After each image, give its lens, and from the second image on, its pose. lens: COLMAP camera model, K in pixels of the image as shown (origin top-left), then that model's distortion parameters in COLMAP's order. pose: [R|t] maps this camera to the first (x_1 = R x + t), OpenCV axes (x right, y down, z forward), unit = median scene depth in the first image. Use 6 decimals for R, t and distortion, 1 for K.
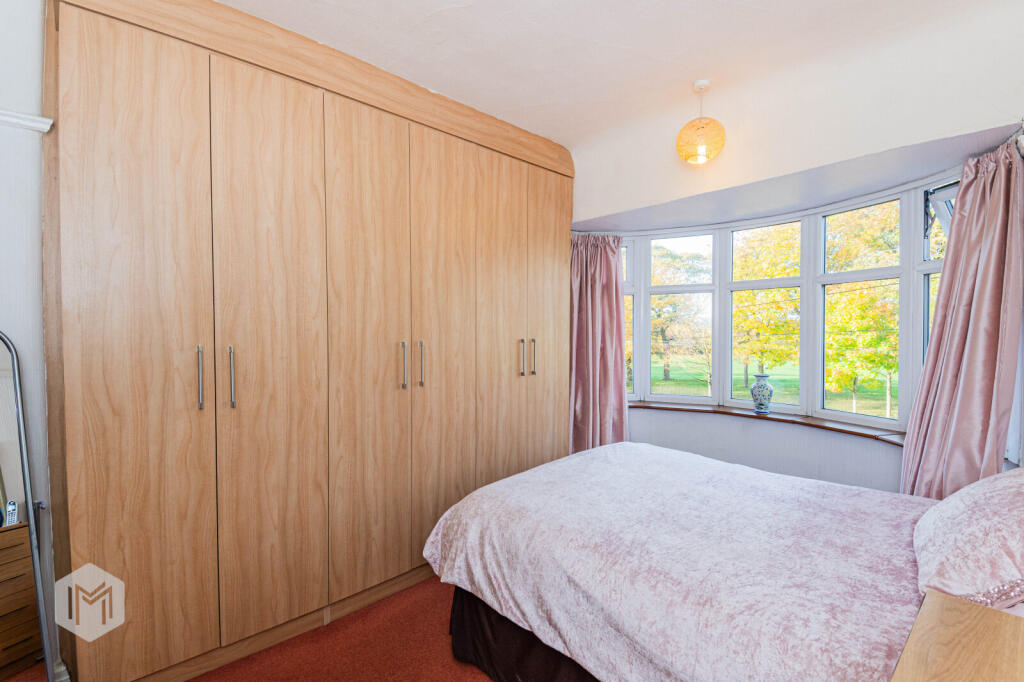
lens RADIAL K [[469.5, 0, 508.9], [0, 469.5, 339.2], [0, 0, 1]] dist [0.000360, -0.002580]
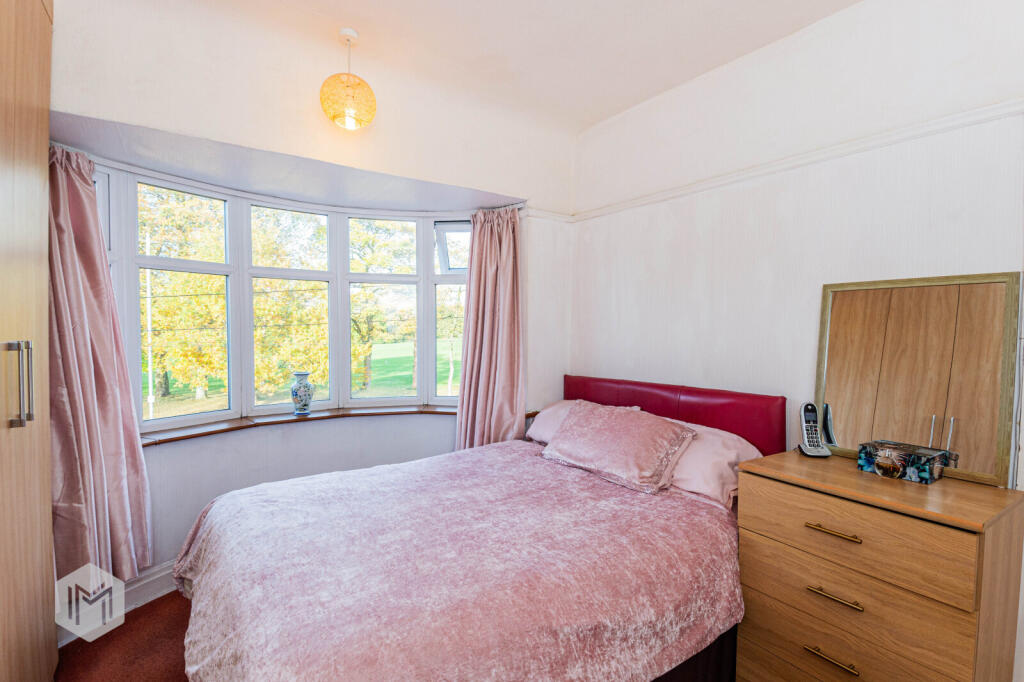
lens RADIAL K [[469.5, 0, 509.3], [0, 469.5, 340.9], [0, 0, 1]] dist [0.000360, -0.002580]
pose [[0.159254, -0.025504, 0.986908, -0.367647], [0.010073, 0.999656, 0.024208, -0.007166], [-0.987186, 0.006086, 0.159456, 0.544074]]
